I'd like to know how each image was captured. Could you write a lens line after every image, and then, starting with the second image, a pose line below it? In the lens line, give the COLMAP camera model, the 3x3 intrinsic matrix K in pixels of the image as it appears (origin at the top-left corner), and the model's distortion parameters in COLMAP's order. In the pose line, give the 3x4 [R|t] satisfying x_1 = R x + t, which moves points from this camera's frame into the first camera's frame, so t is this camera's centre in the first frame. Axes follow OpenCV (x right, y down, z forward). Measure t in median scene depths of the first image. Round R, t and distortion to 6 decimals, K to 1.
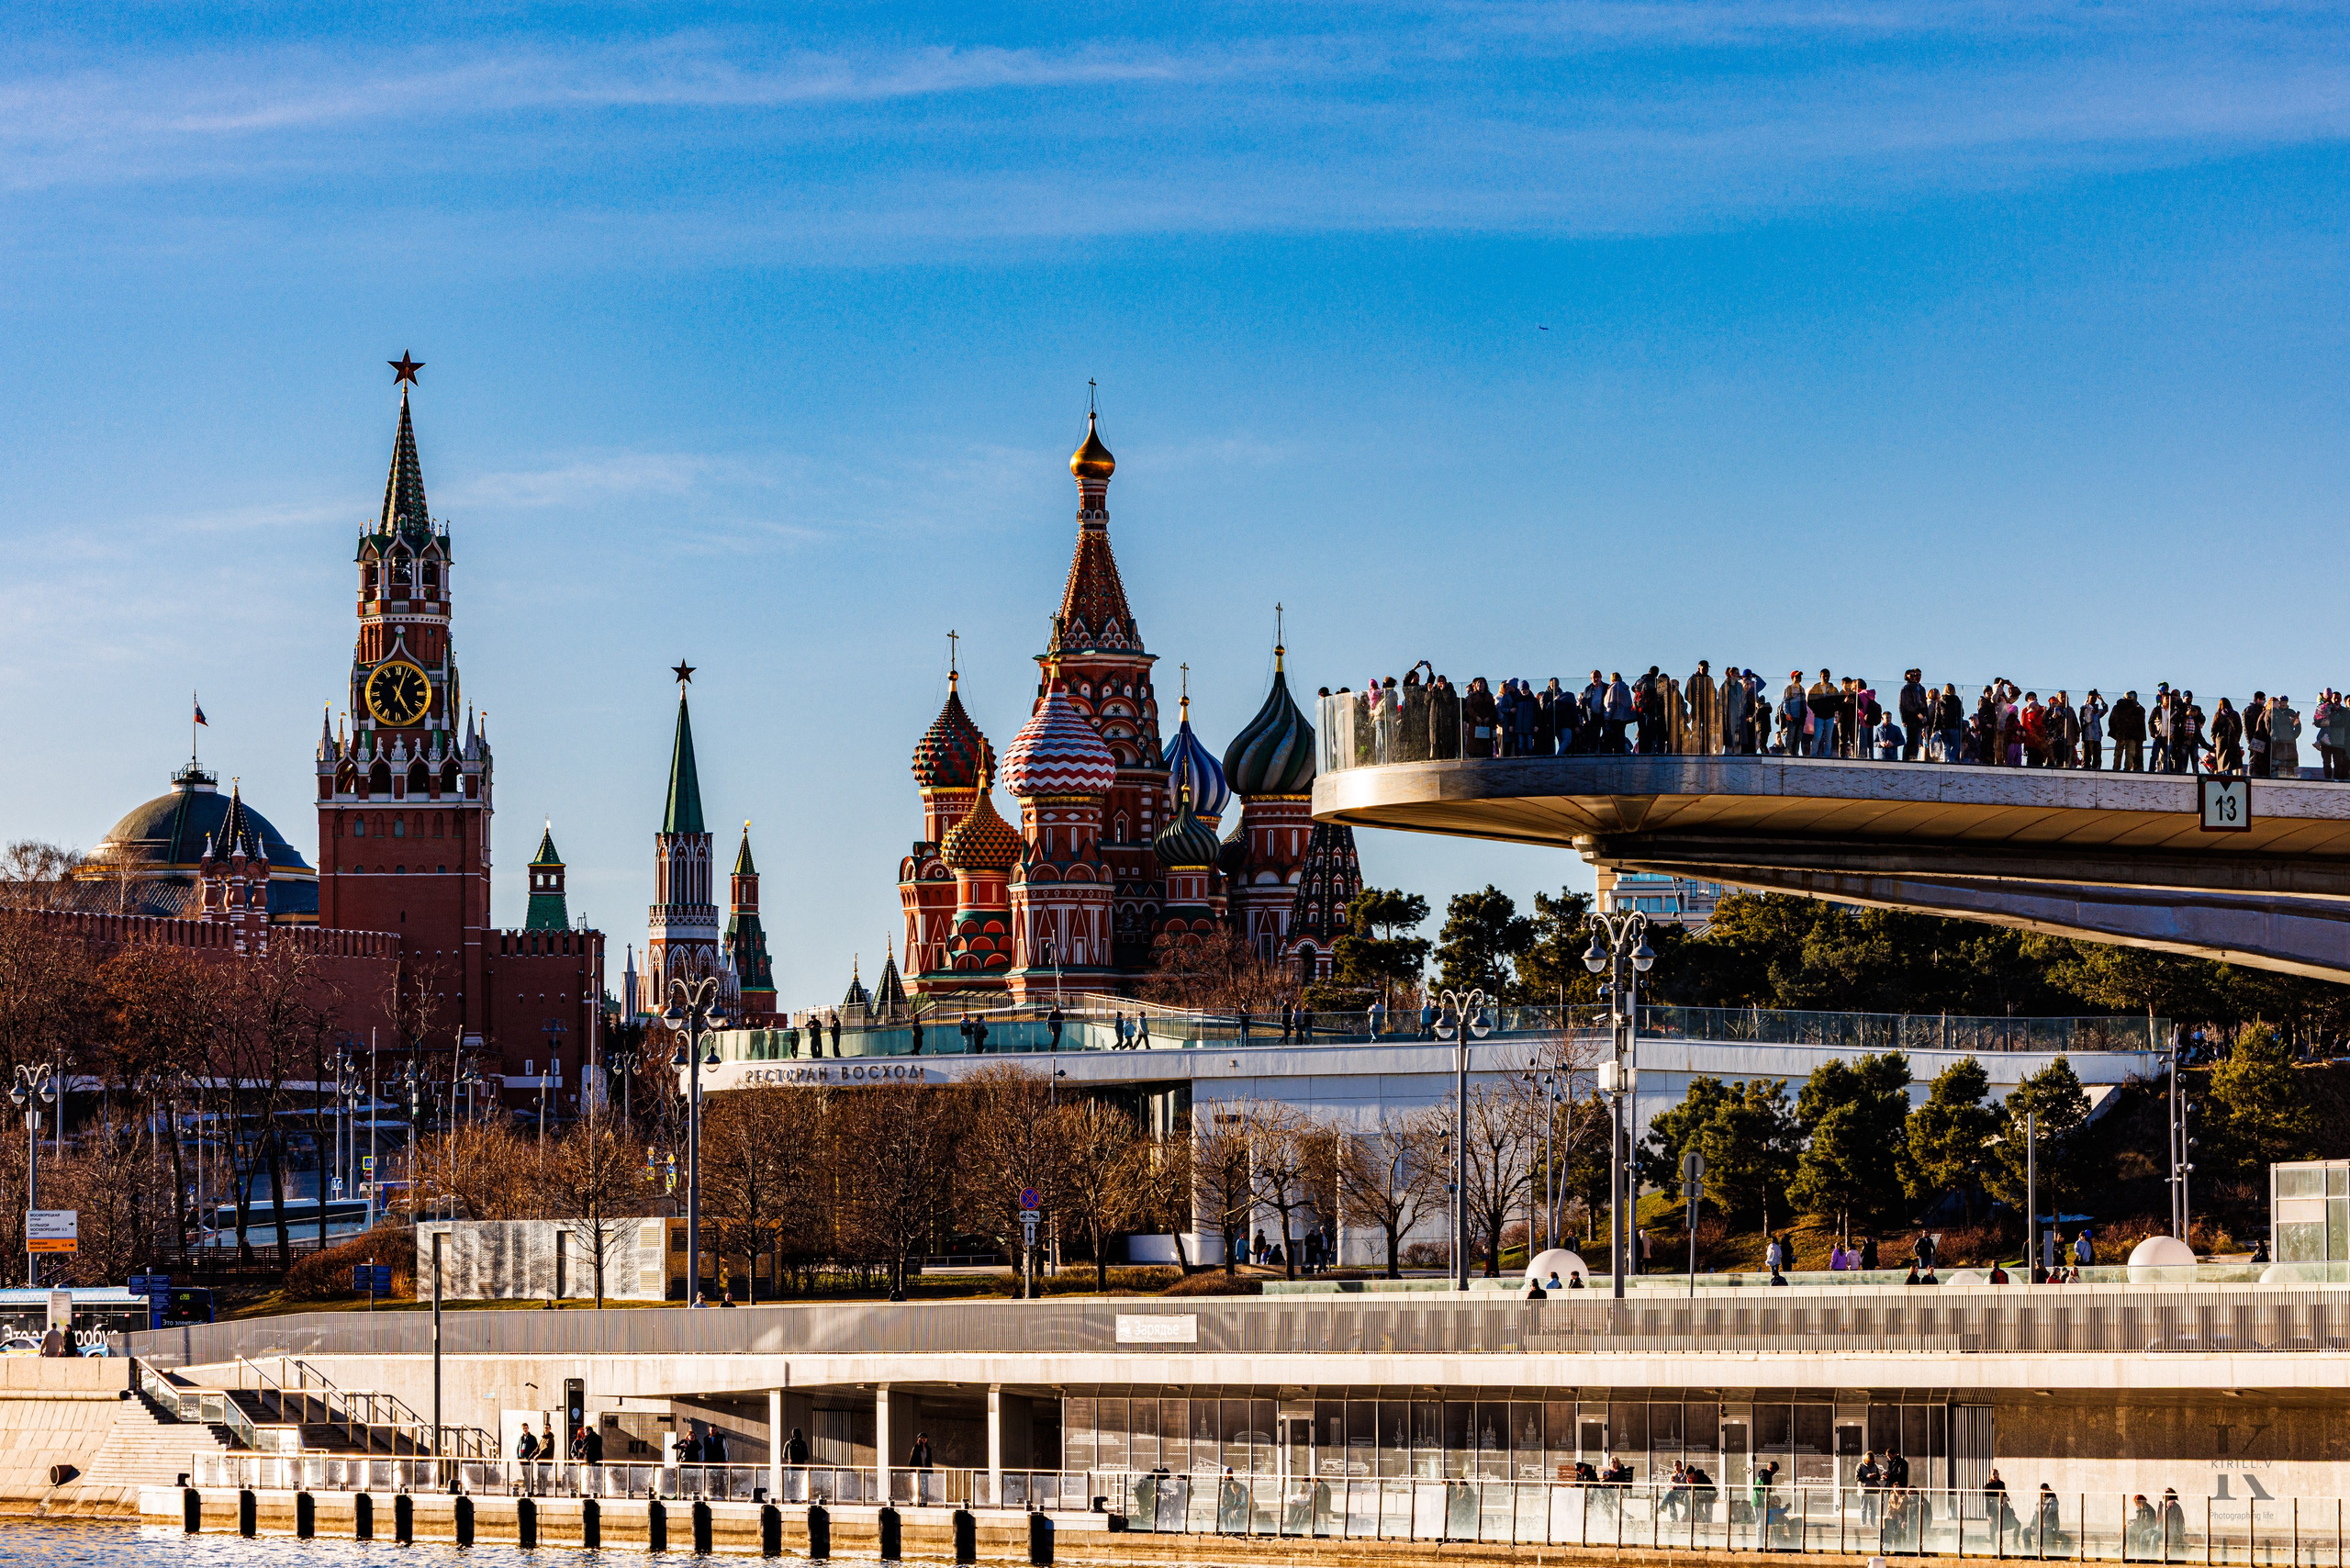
lens RADIAL K [[8267.9, 0, 1175.0], [0, 8267.9, 784.0], [0, 0, 1]] dist [-0.086212, 1.389245]
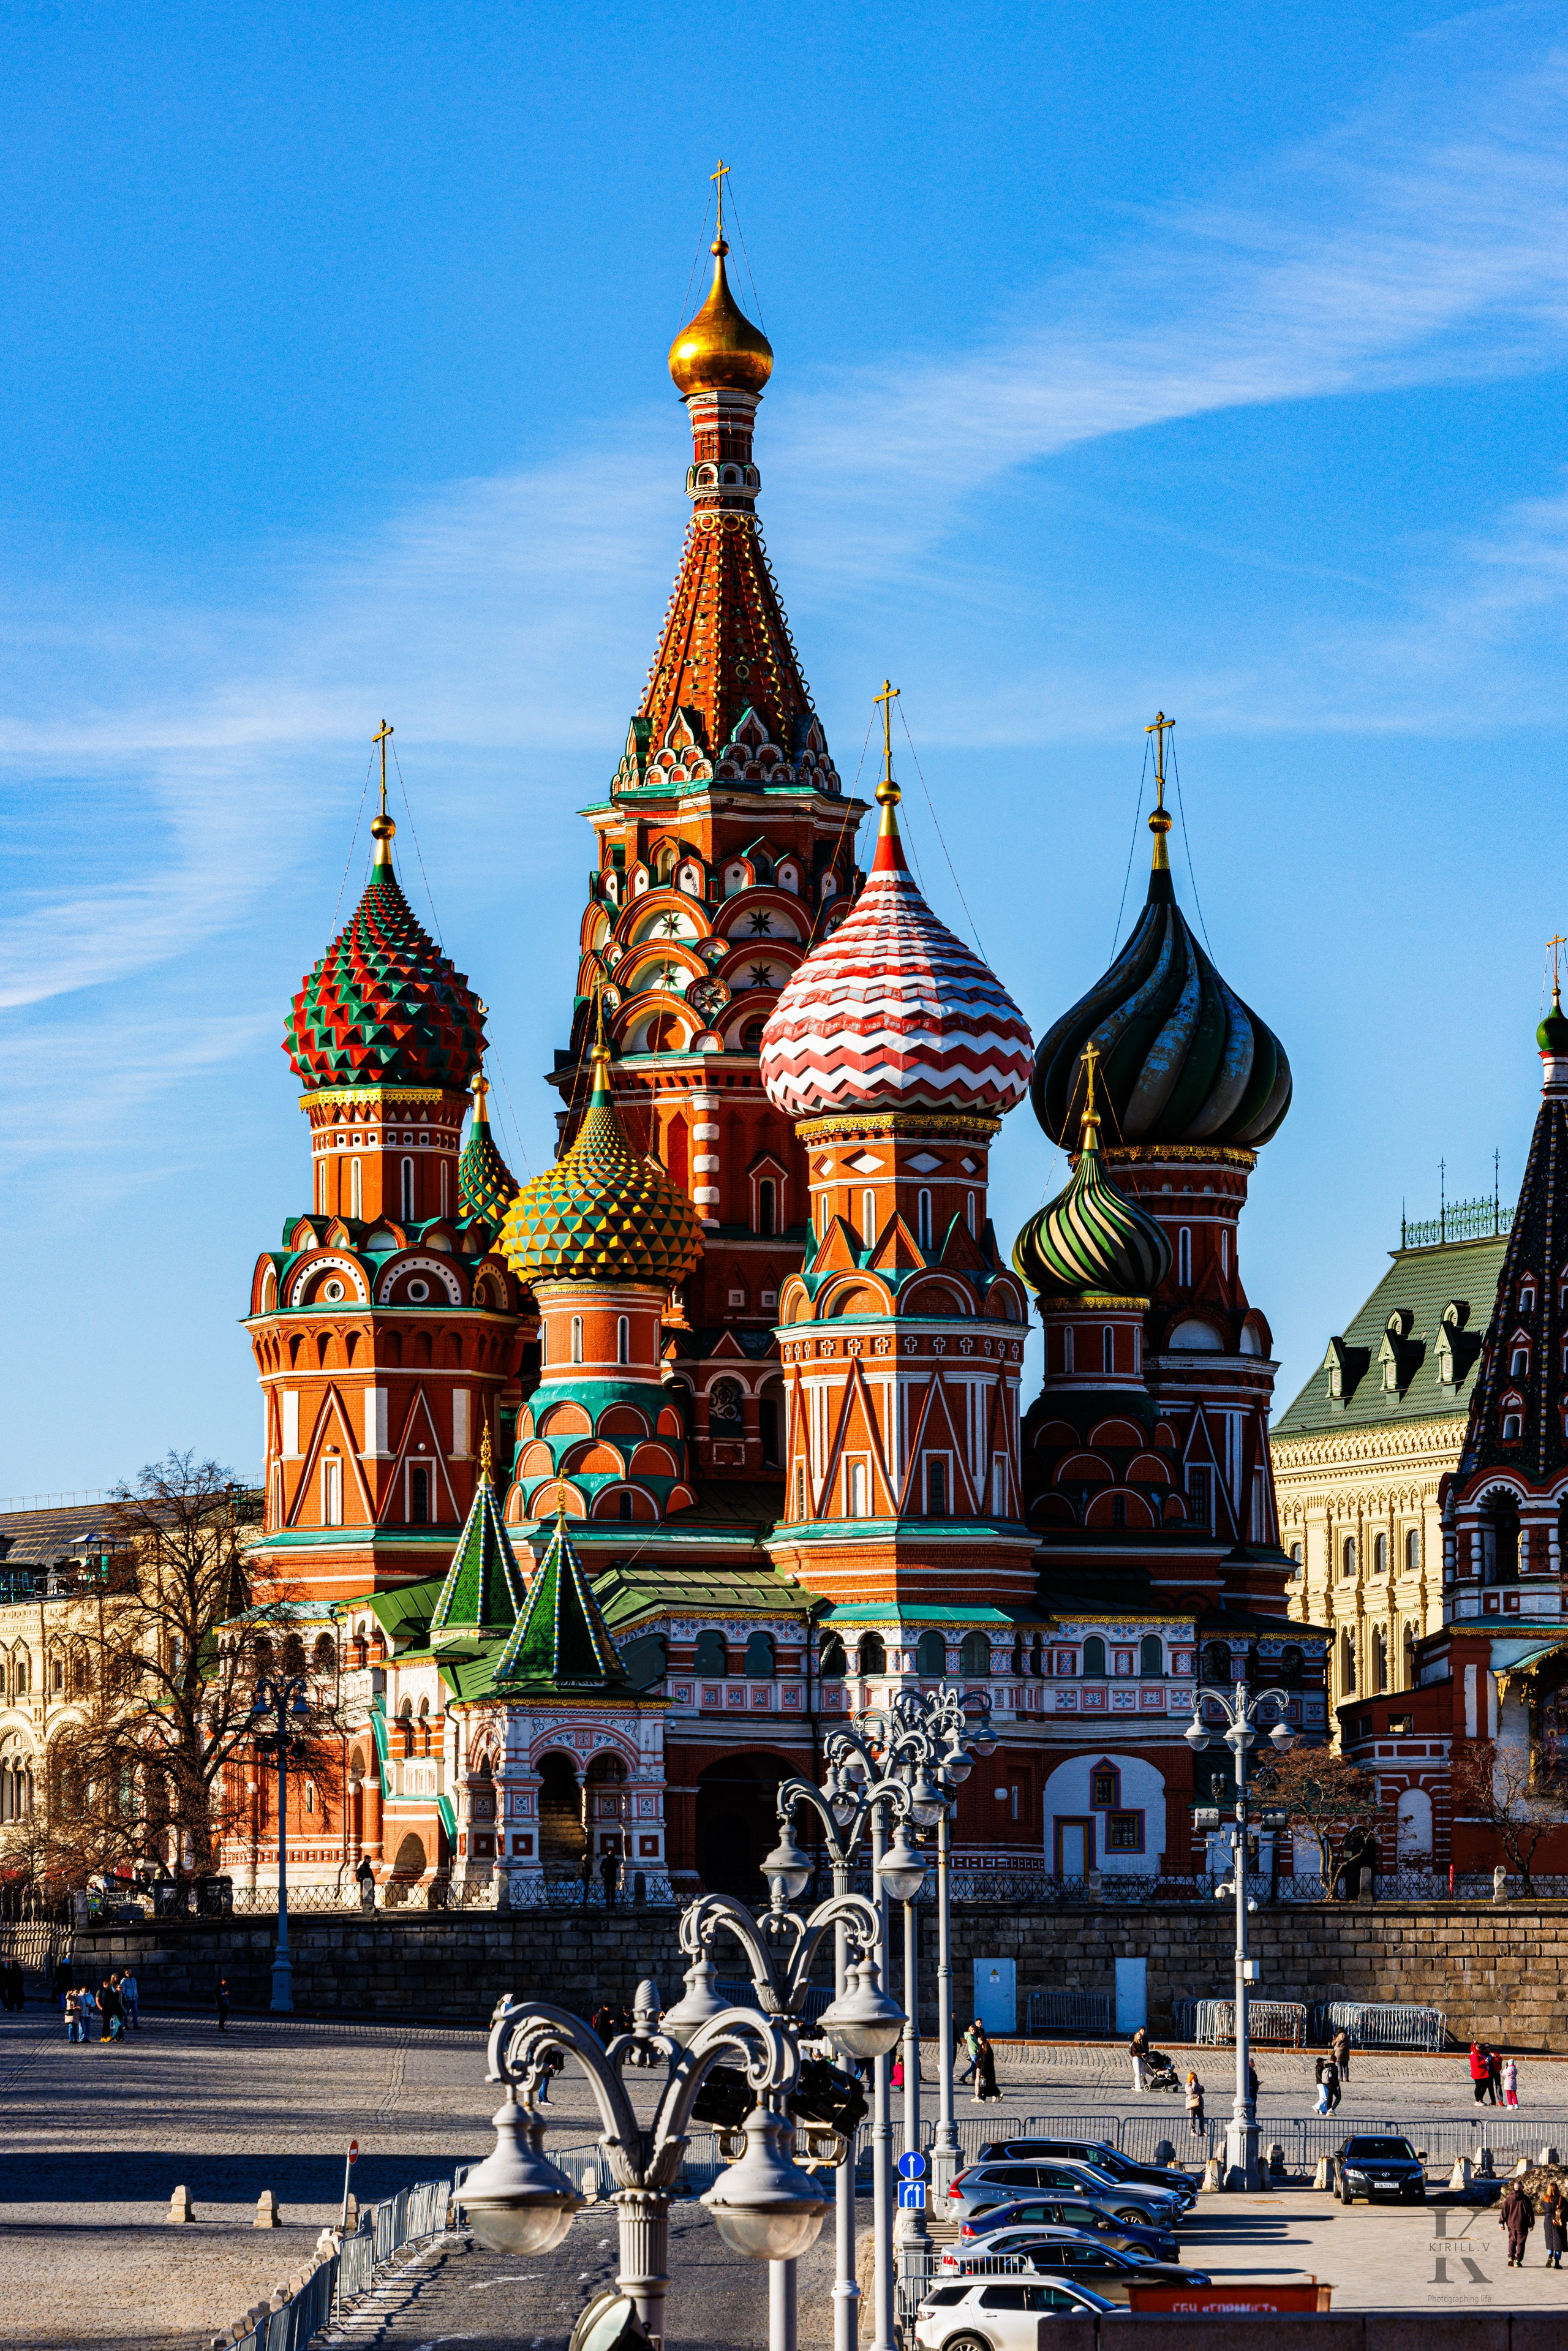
lens RADIAL K [[9245.9, 0, 503.9], [0, 9245.9, 1591.3], [0, 0, 1]] dist [0.077953, -4.464789]
pose [[0.808517, 0.032394, 0.587581, -0.272230], [-0.038018, 0.999273, -0.002779, 0.024606], [-0.587244, -0.020092, 0.809161, 0.557065]]
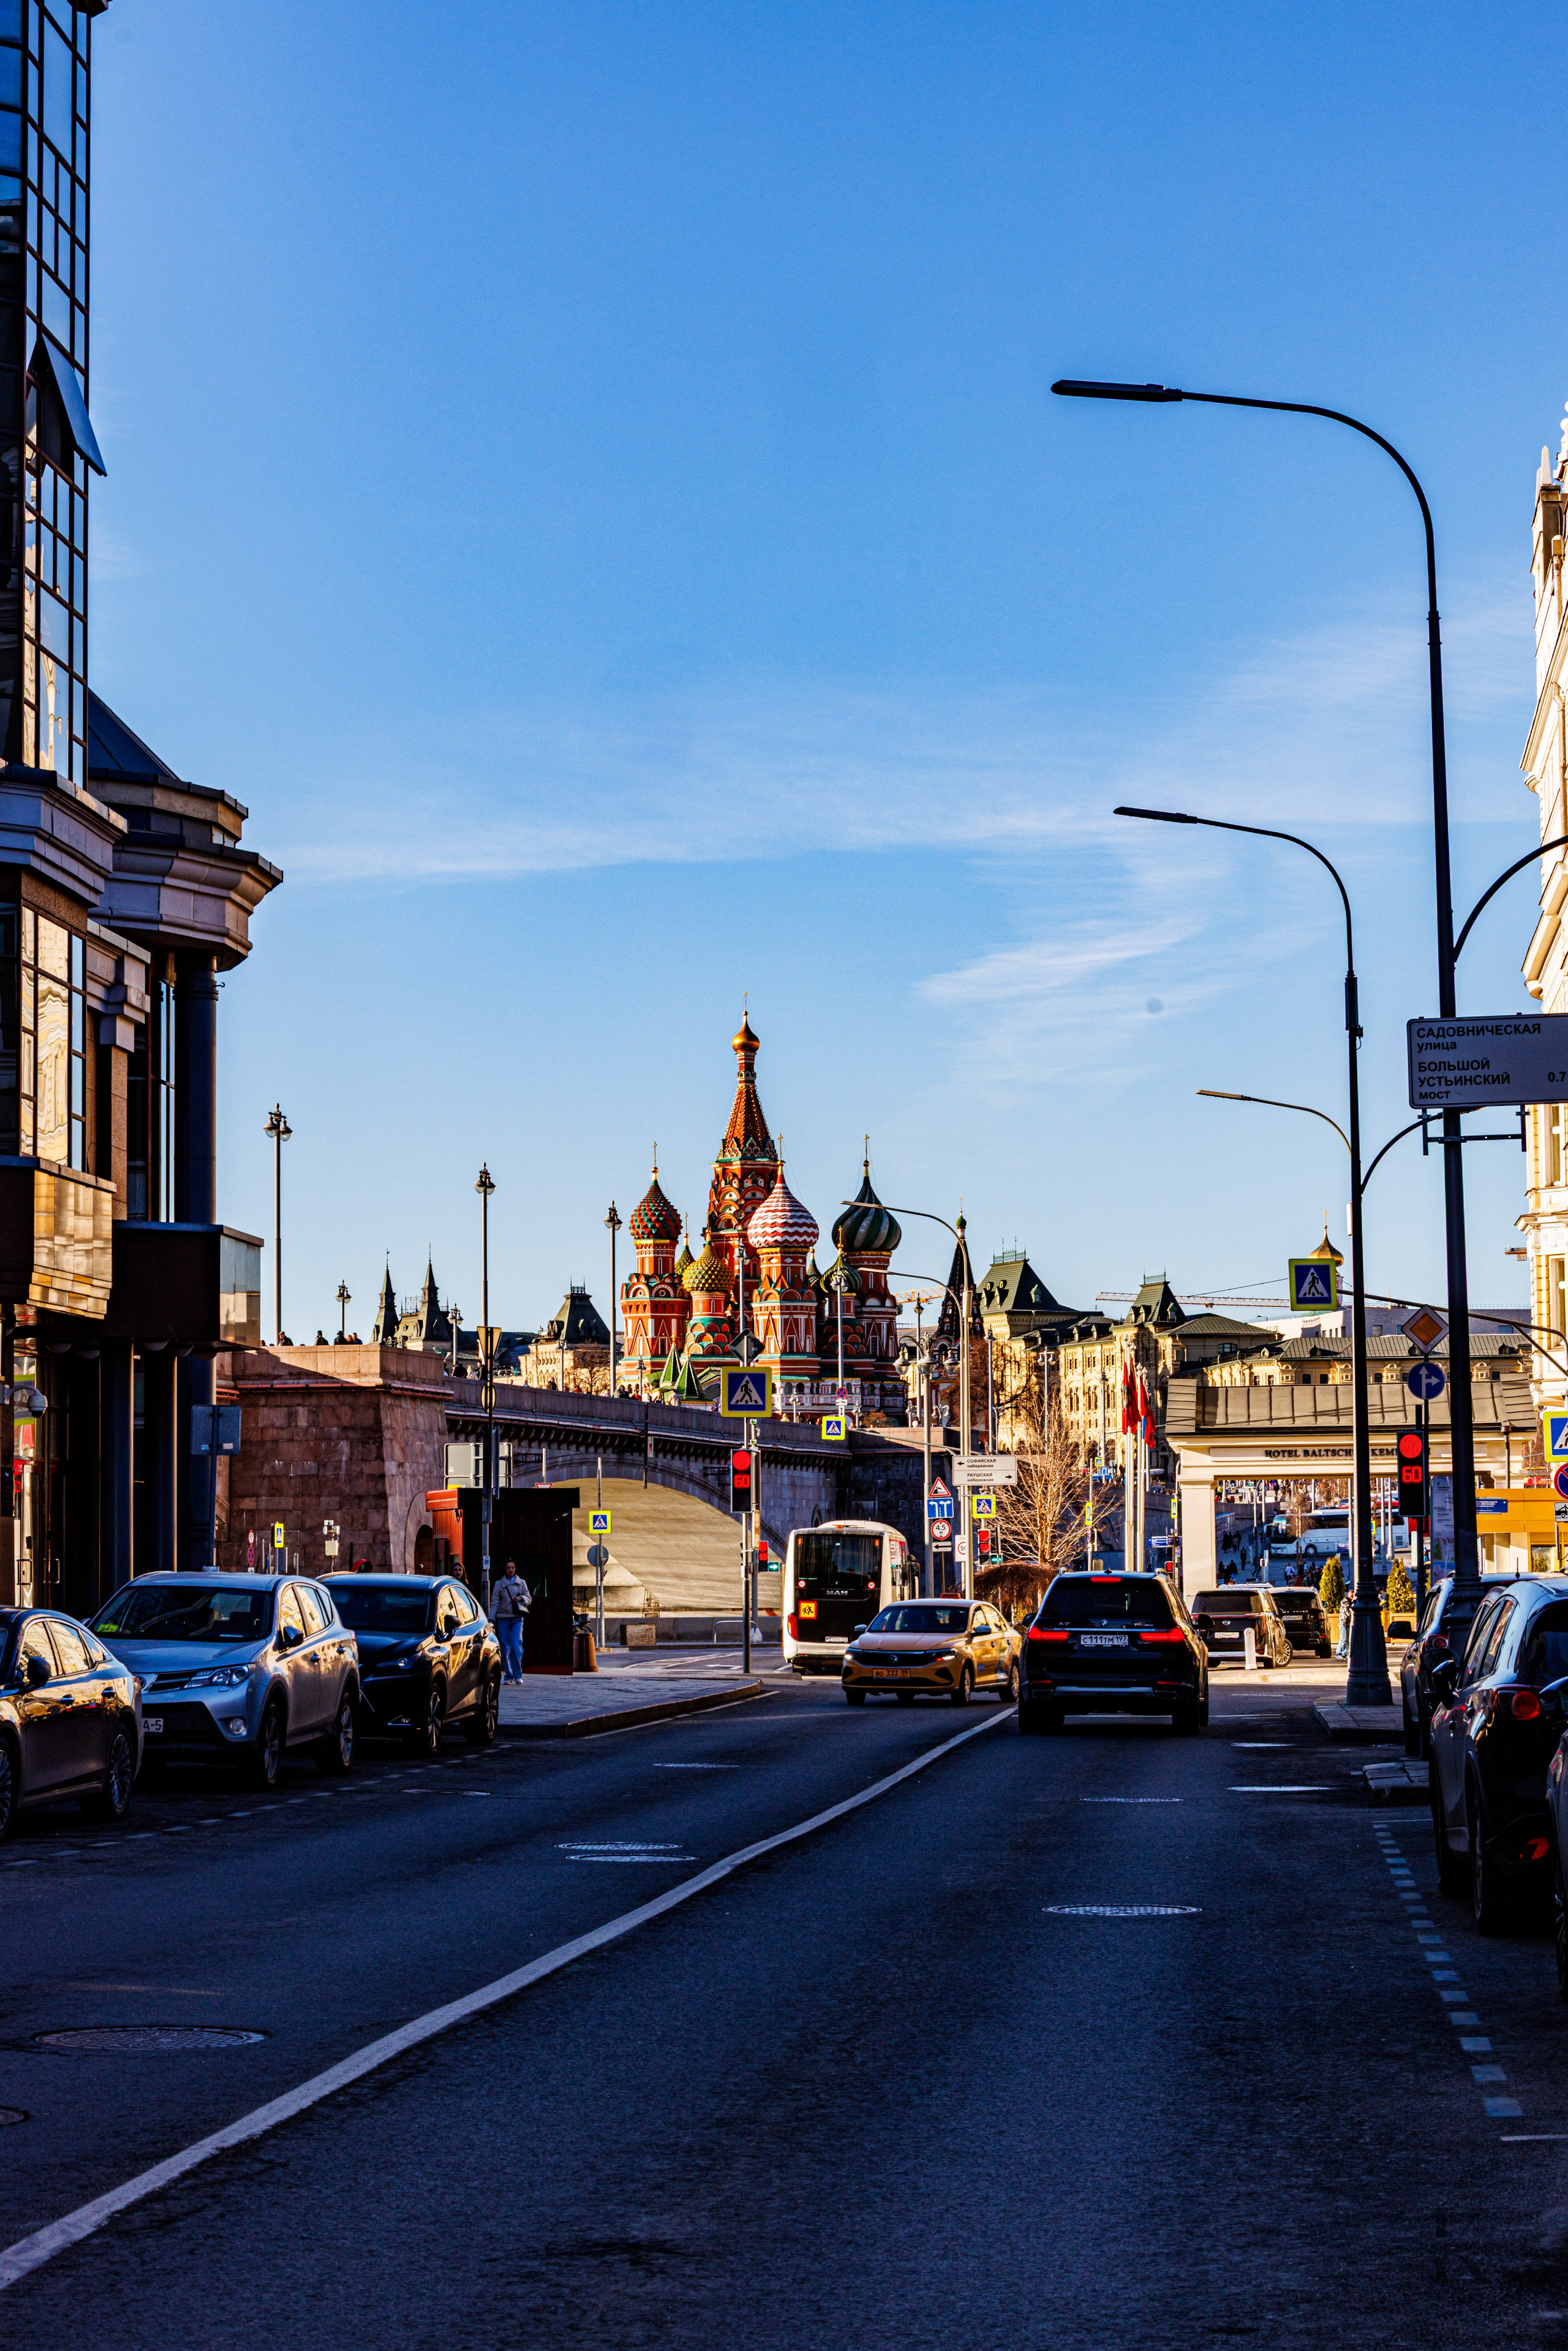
lens RADIAL K [[4897.2, 0, 784.0], [0, 4897.2, 1175.5], [0, 0, 1]] dist [-0.009443, 0.120405]
pose [[0.845258, 0.041337, 0.532757, -0.466357], [-0.030199, 0.999105, -0.029609, 0.013918], [-0.533504, 0.008939, 0.845750, 0.165820]]
